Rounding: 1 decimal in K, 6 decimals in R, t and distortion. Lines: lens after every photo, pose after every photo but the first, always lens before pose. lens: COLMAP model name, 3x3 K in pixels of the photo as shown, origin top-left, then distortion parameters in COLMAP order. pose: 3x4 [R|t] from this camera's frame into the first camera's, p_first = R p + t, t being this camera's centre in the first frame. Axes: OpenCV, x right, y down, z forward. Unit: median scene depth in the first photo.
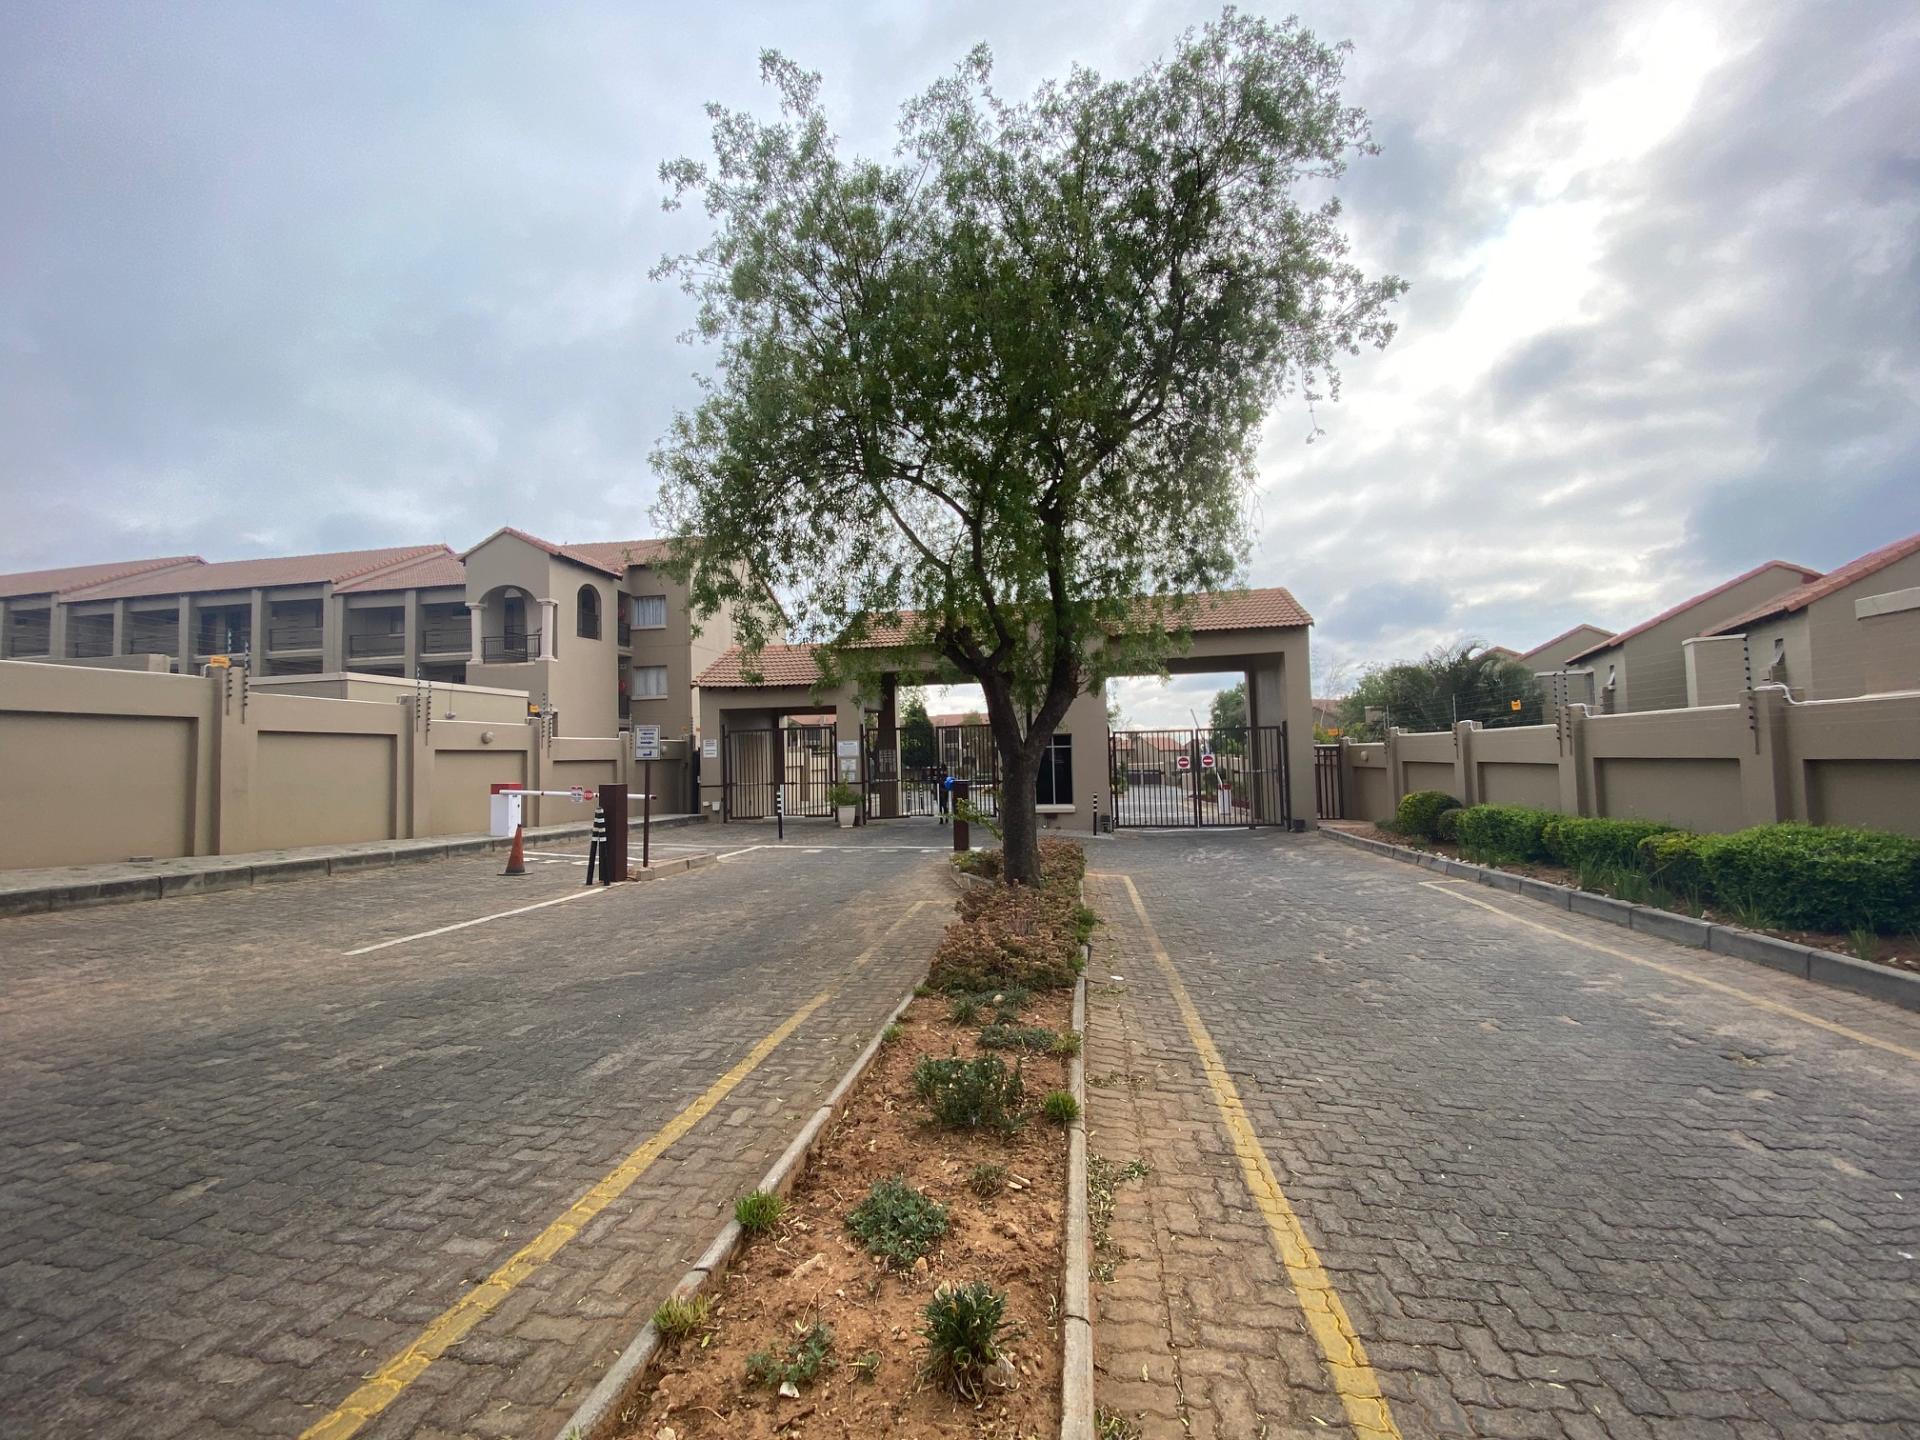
lens RADIAL K [[808.4, 0, 962.4], [0, 808.4, 734.0], [0, 0, 1]] dist [0.000061, -0.014614]
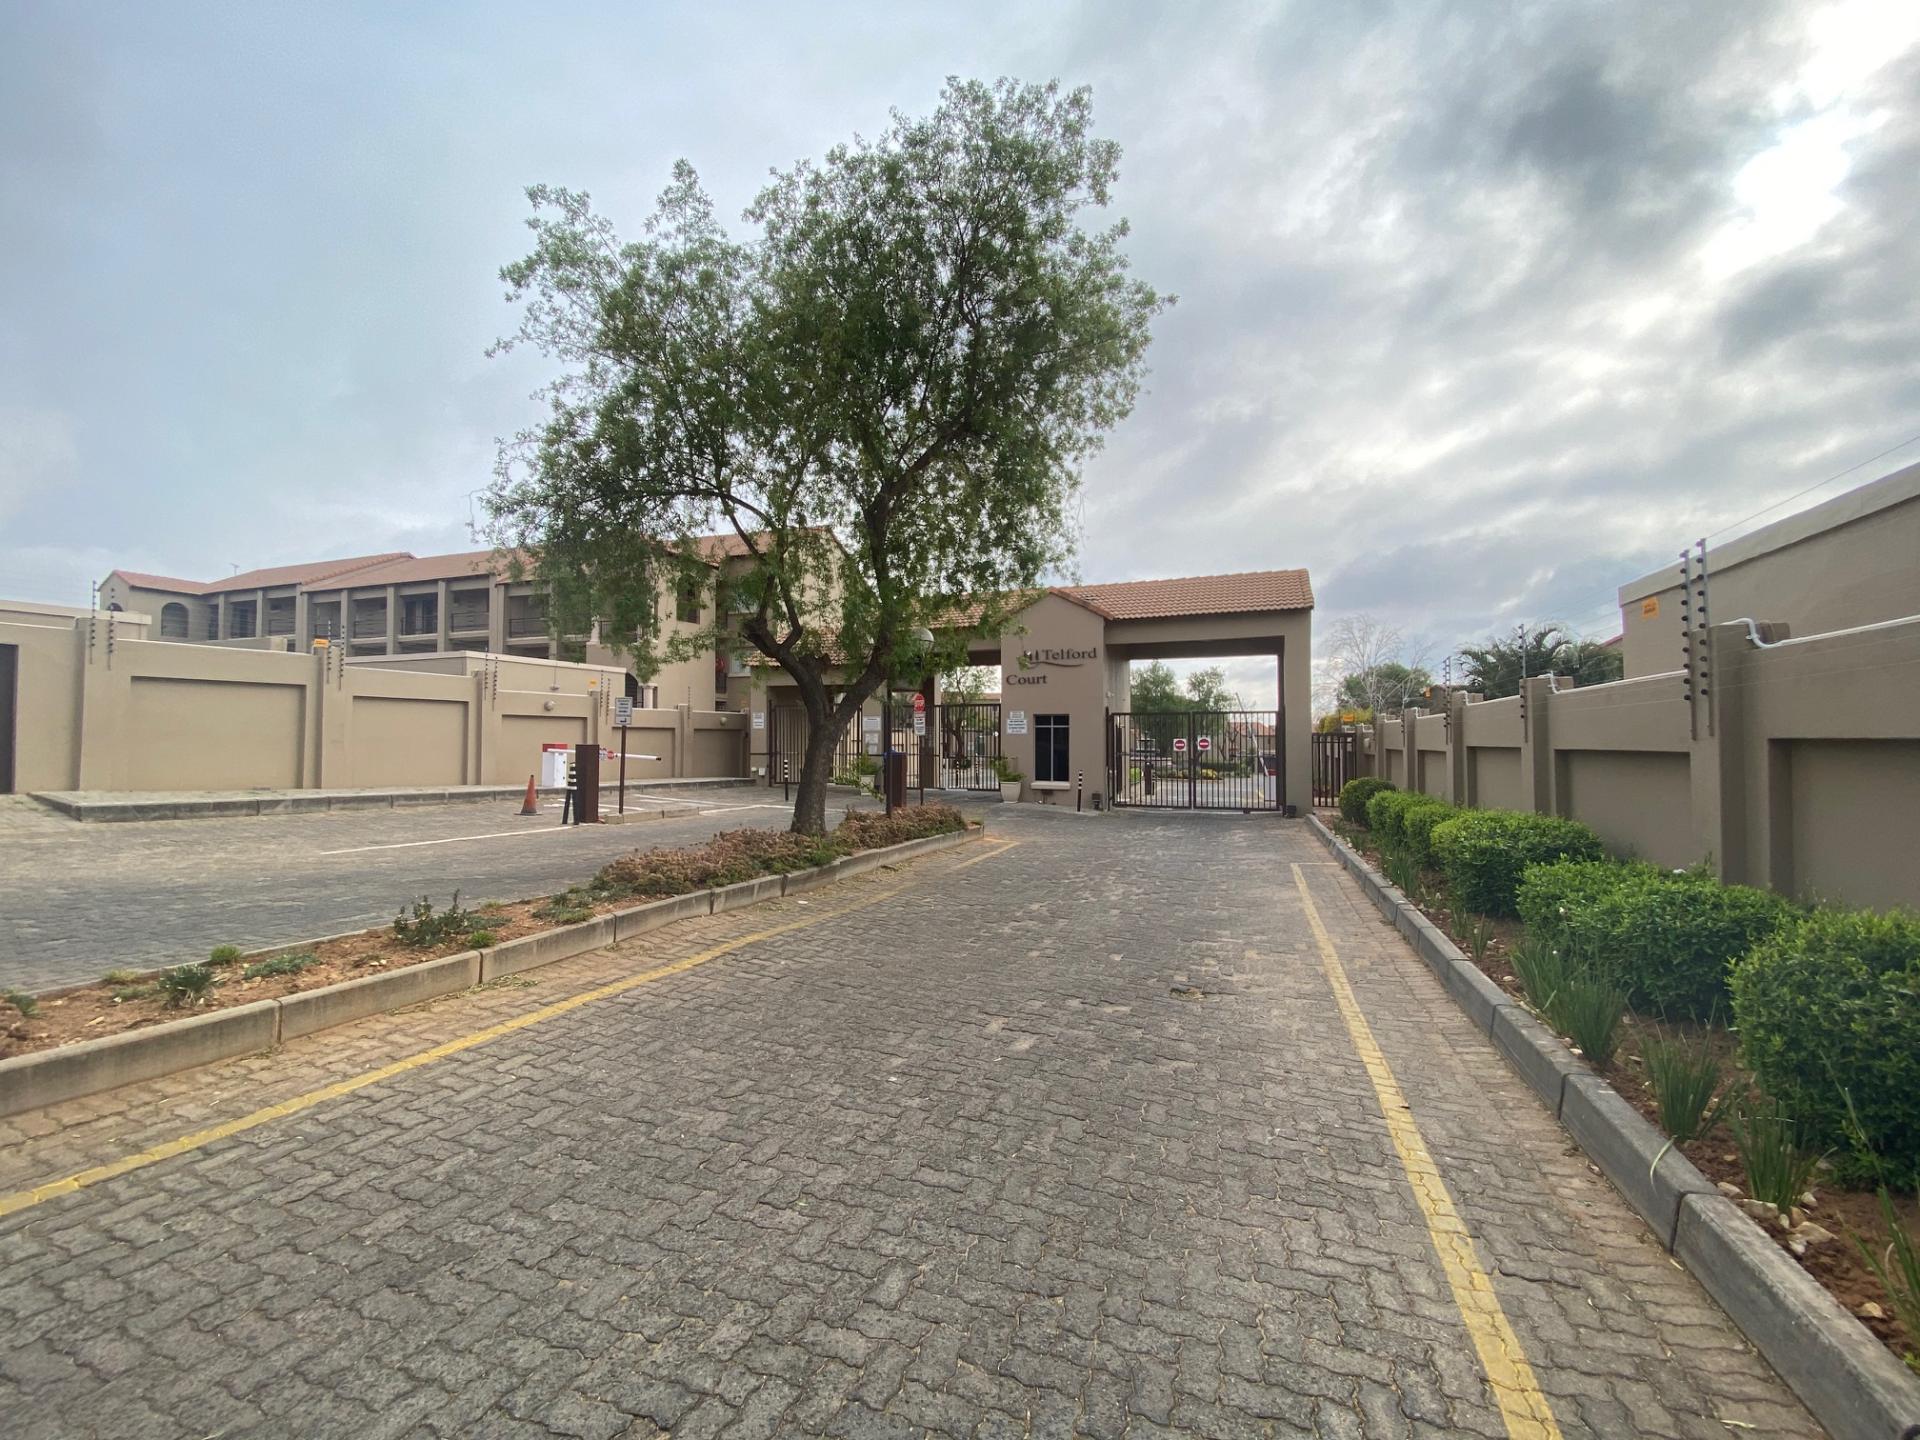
lens RADIAL K [[808.4, 0, 975.0], [0, 808.4, 735.2], [0, 0, 1]] dist [0.000061, -0.014614]
pose [[0.980929, 0.026891, -0.192499, 0.311941], [-0.022301, 0.999414, 0.025974, 0.002979], [0.193084, -0.021186, 0.980953, -0.075613]]
